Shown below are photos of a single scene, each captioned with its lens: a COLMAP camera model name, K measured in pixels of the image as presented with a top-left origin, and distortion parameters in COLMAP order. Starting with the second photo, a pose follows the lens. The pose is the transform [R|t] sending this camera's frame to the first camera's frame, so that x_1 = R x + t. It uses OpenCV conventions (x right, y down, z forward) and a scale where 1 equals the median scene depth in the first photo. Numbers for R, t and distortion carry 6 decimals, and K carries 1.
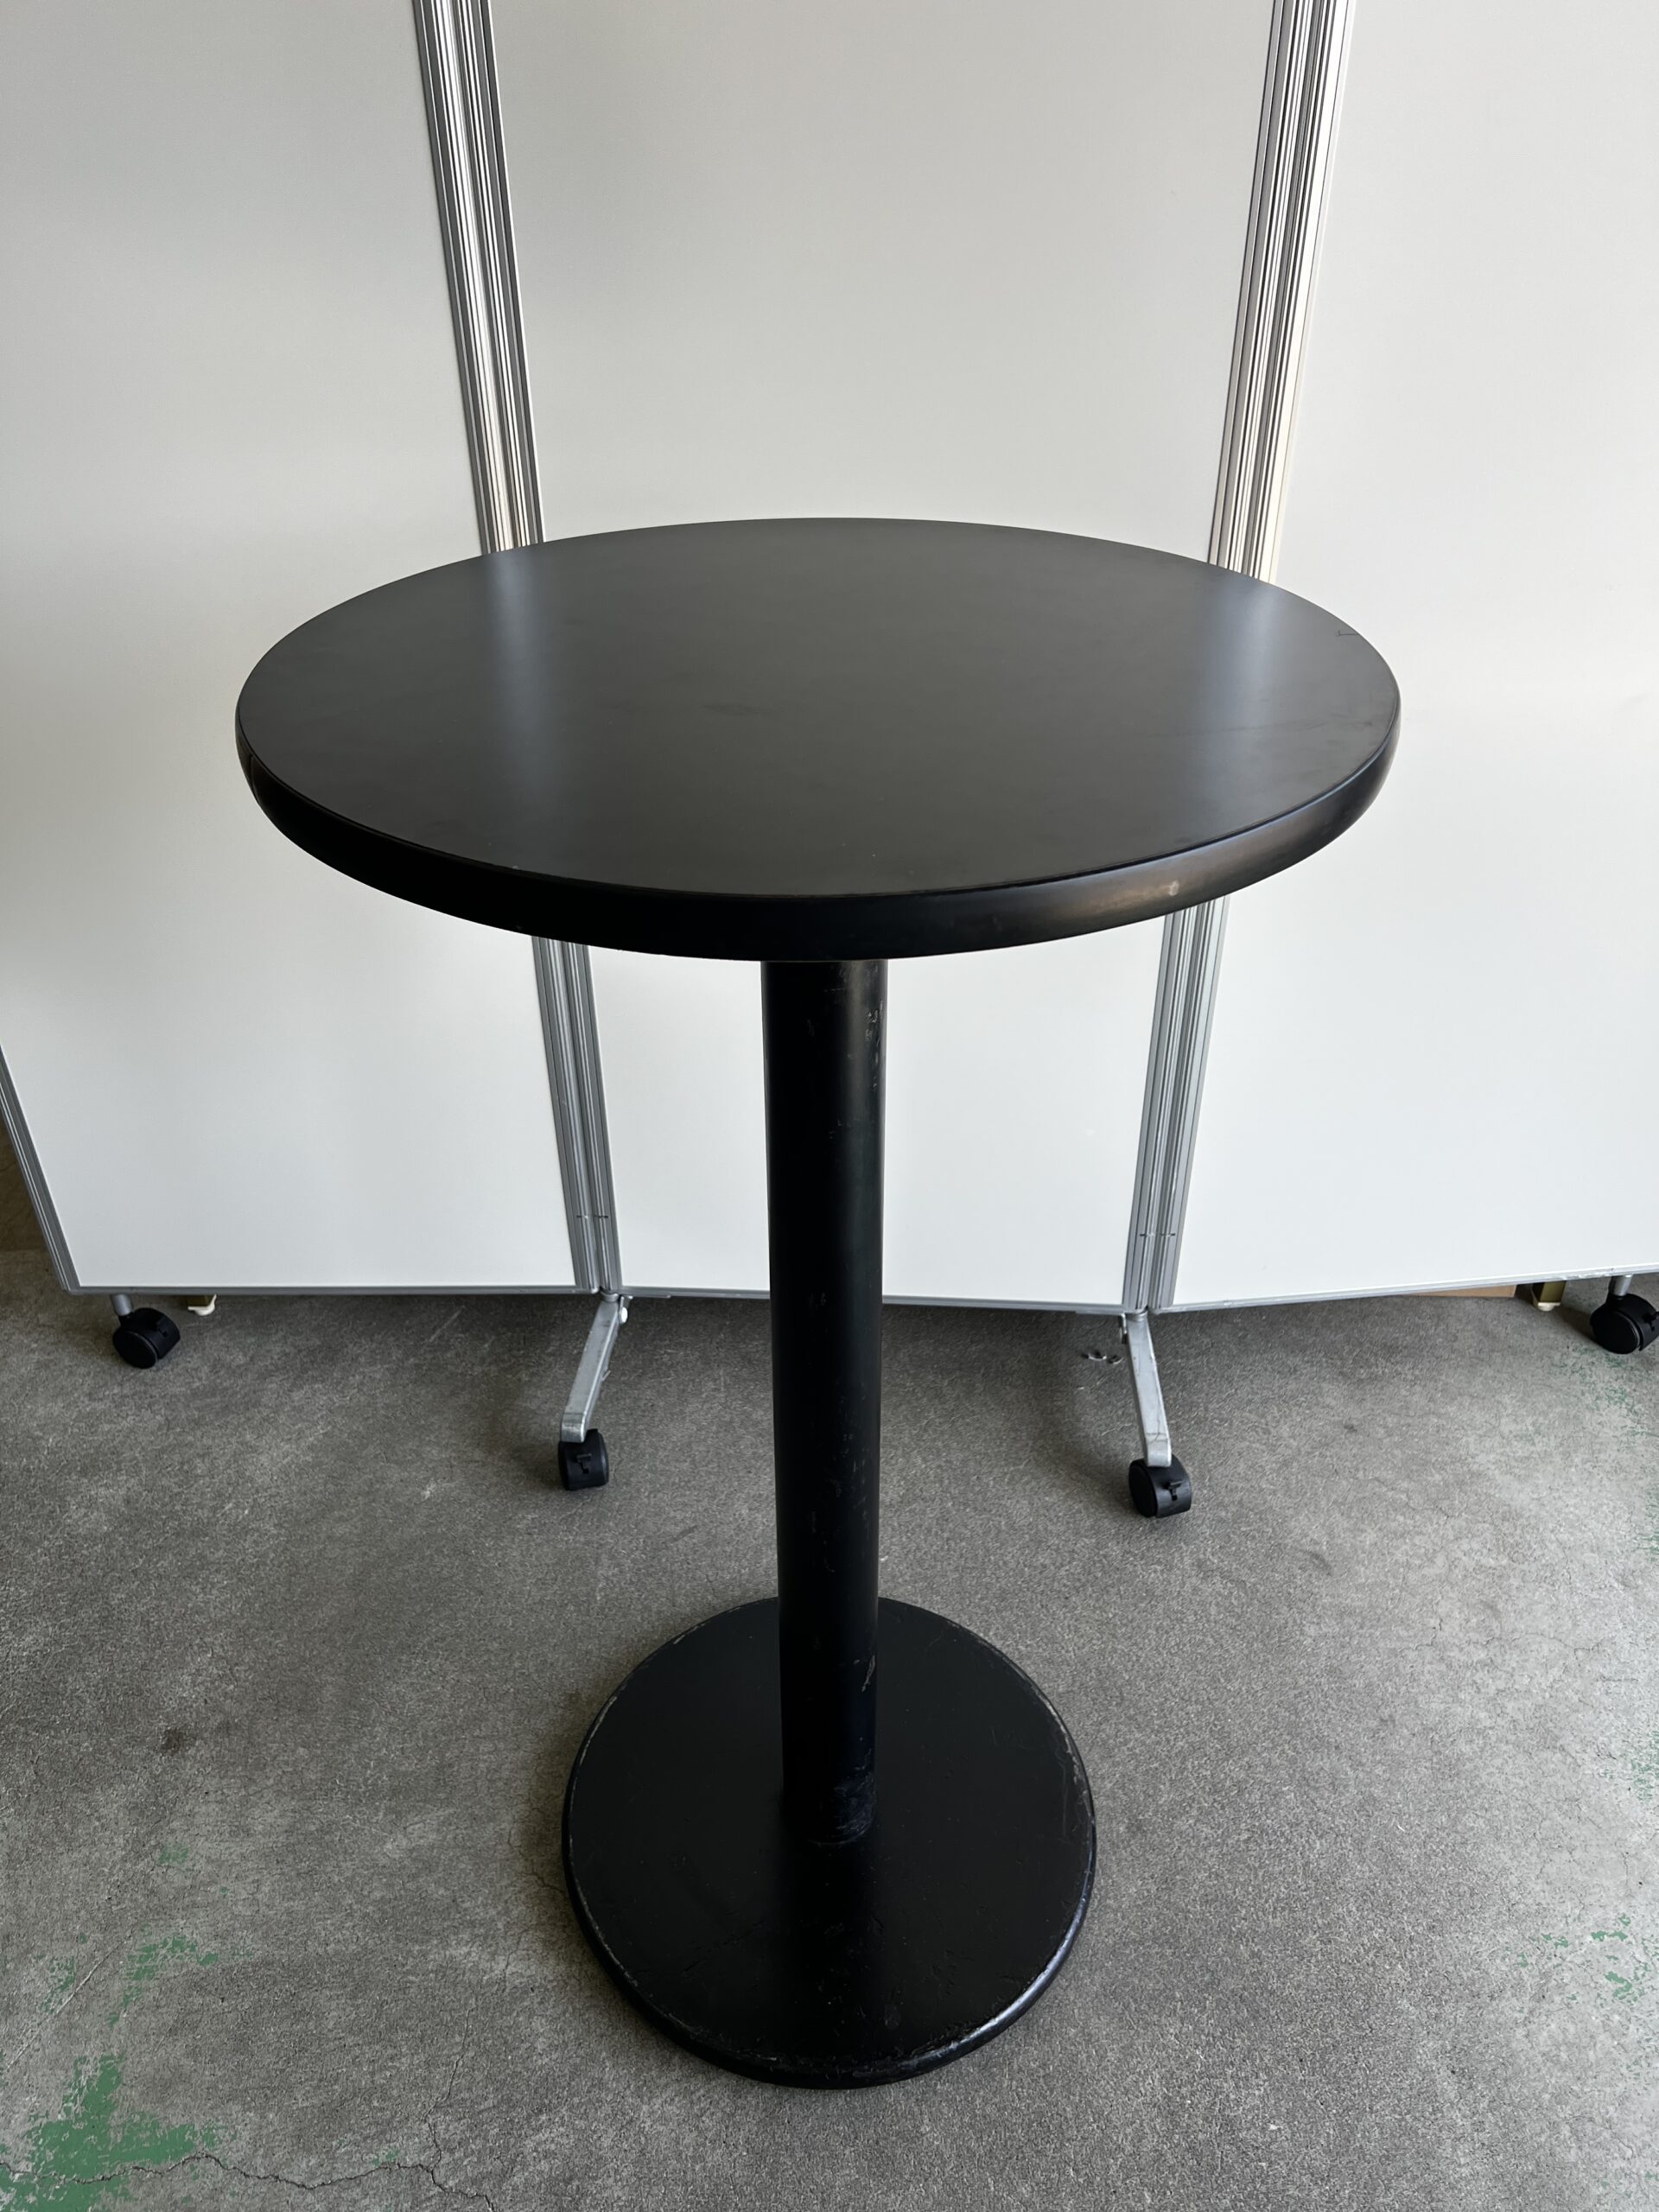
lens RADIAL K [[1690.8, 0, 843.5], [0, 1690.8, 1076.8], [0, 0, 1]] dist [-0.005225, -0.019876]
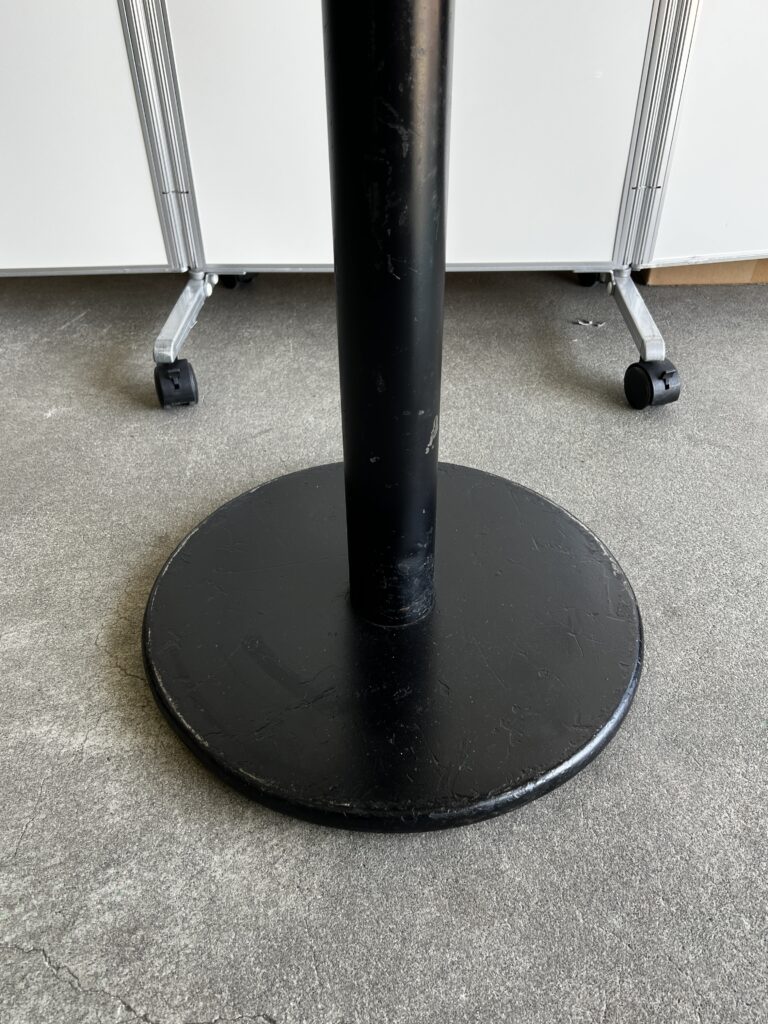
lens RADIAL K [[822.7, 0, 394.6], [0, 822.7, 557.4], [0, 0, 1]] dist [0.016067, -0.032922]
pose [[0.999293, -0.027960, 0.025147, -0.018312], [0.023576, 0.986787, 0.160299, 0.308141], [-0.029296, -0.159593, 0.986748, 0.464861]]
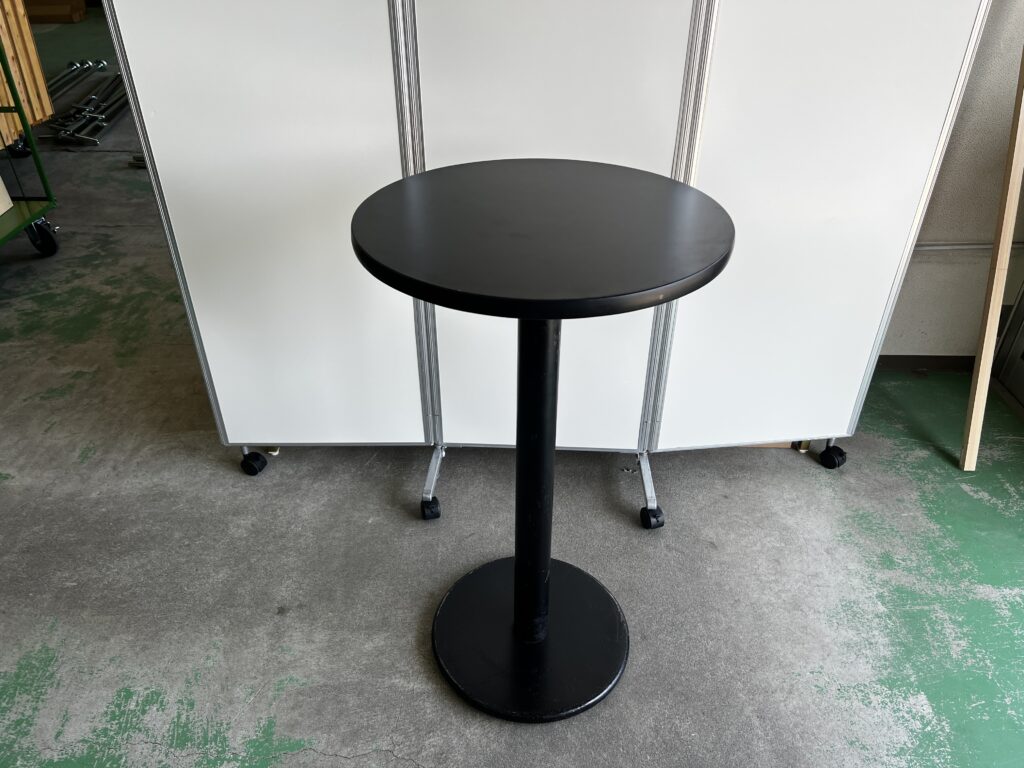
lens RADIAL K [[782.7, 0, 515.6], [0, 782.7, 376.7], [0, 0, 1]] dist [-0.005225, -0.019876]
pose [[0.999883, 0.000644, 0.015300, -0.049743], [-0.000872, 0.999889, 0.014883, 0.008018], [-0.015289, -0.014895, 0.999772, -0.236446]]
